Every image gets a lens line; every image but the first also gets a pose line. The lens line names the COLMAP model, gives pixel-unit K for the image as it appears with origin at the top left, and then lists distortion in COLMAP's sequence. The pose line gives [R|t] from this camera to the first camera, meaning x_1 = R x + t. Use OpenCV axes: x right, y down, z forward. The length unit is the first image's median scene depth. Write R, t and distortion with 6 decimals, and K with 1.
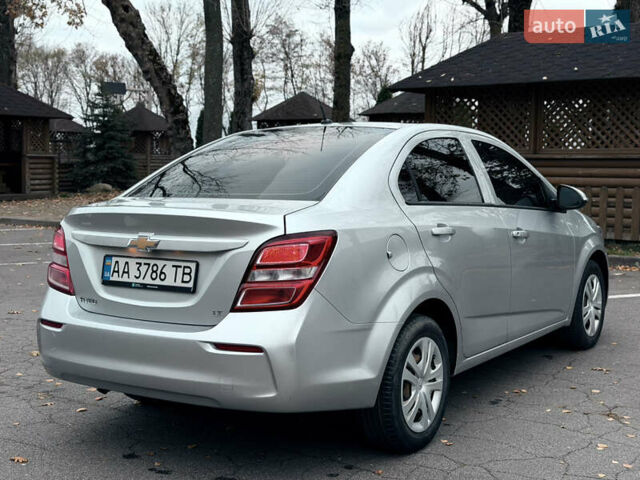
lens RADIAL K [[897.2, 0, 318.6], [0, 897.2, 246.7], [0, 0, 1]] dist [0.115010, 0.000000]
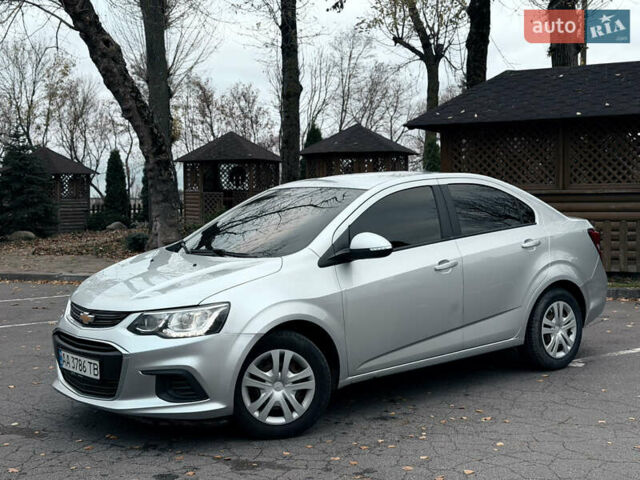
lens RADIAL K [[897.2, 0, 318.4], [0, 897.2, 240.5], [0, 0, 1]] dist [0.115010, 0.000000]
pose [[0.984628, -0.027397, 0.172500, -0.509276], [0.036329, 0.998146, -0.048838, -0.019195], [-0.170842, 0.054354, 0.983798, 0.175463]]
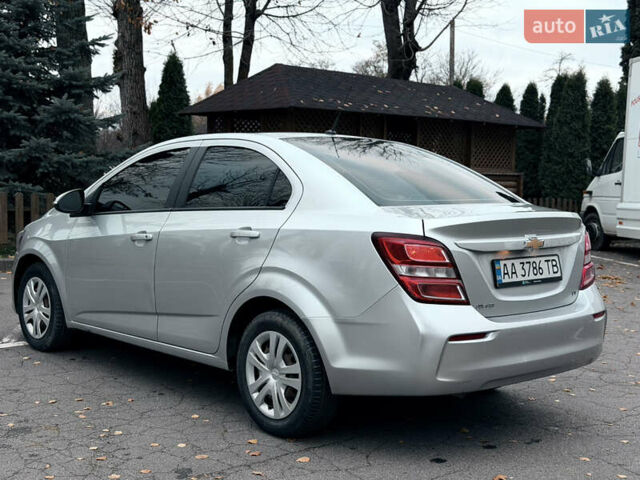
lens RADIAL K [[897.2, 0, 320.2], [0, 897.2, 243.0], [0, 0, 1]] dist [0.115010, 0.000000]
pose [[0.245242, -0.067411, 0.967115, -1.039812], [0.072087, 0.996086, 0.051151, -0.063167], [-0.966778, 0.057173, 0.249142, 0.746401]]
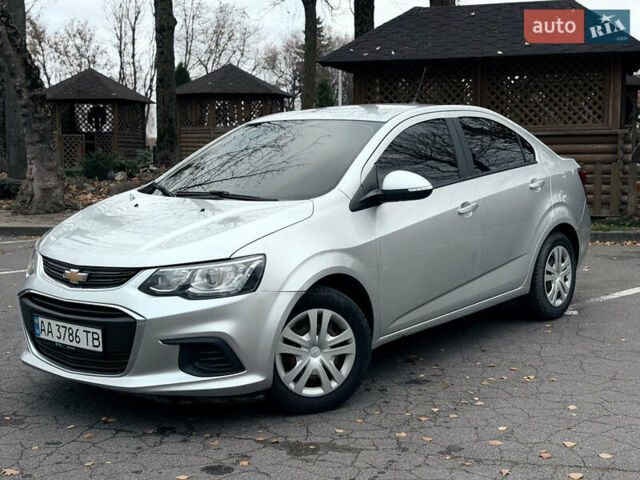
lens RADIAL K [[897.2, 0, 321.1], [0, 897.2, 240.3], [0, 0, 1]] dist [0.115010, 0.000000]
pose [[0.935611, -0.052251, 0.349146, -0.676704], [0.049445, 0.998633, 0.016951, -0.027350], [-0.349554, 0.001404, 0.936915, 0.387870]]
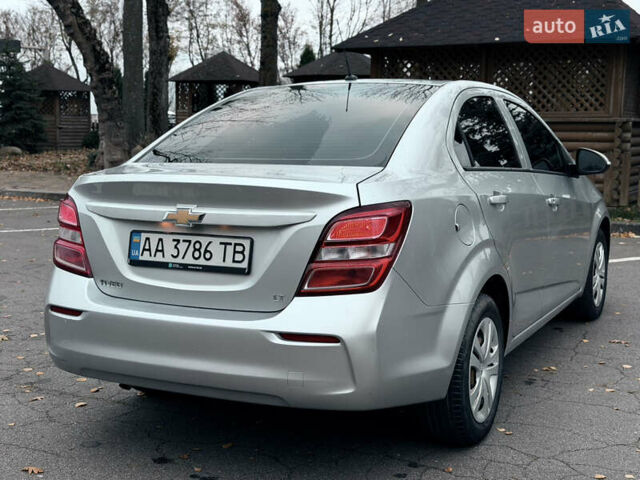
lens RADIAL K [[897.2, 0, 321.0], [0, 897.2, 243.9], [0, 0, 1]] dist [0.115010, 0.000000]
pose [[0.993795, -0.011697, 0.110610, -0.122001], [0.007611, 0.999276, 0.037290, -0.006977], [-0.110966, -0.036216, 0.993164, 0.101869]]
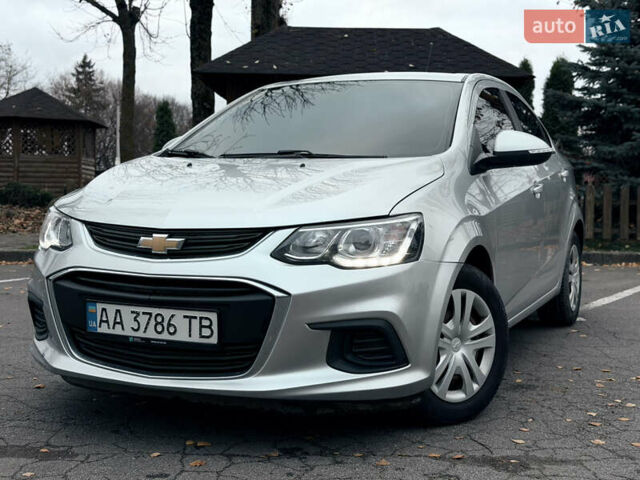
lens RADIAL K [[897.2, 0, 319.3], [0, 897.2, 235.9], [0, 0, 1]] dist [0.115010, 0.000000]
pose [[0.811935, -0.021614, 0.583348, -0.869644], [0.051670, 0.998053, -0.034938, 0.031771], [-0.581457, 0.058509, 0.811470, 0.708506]]
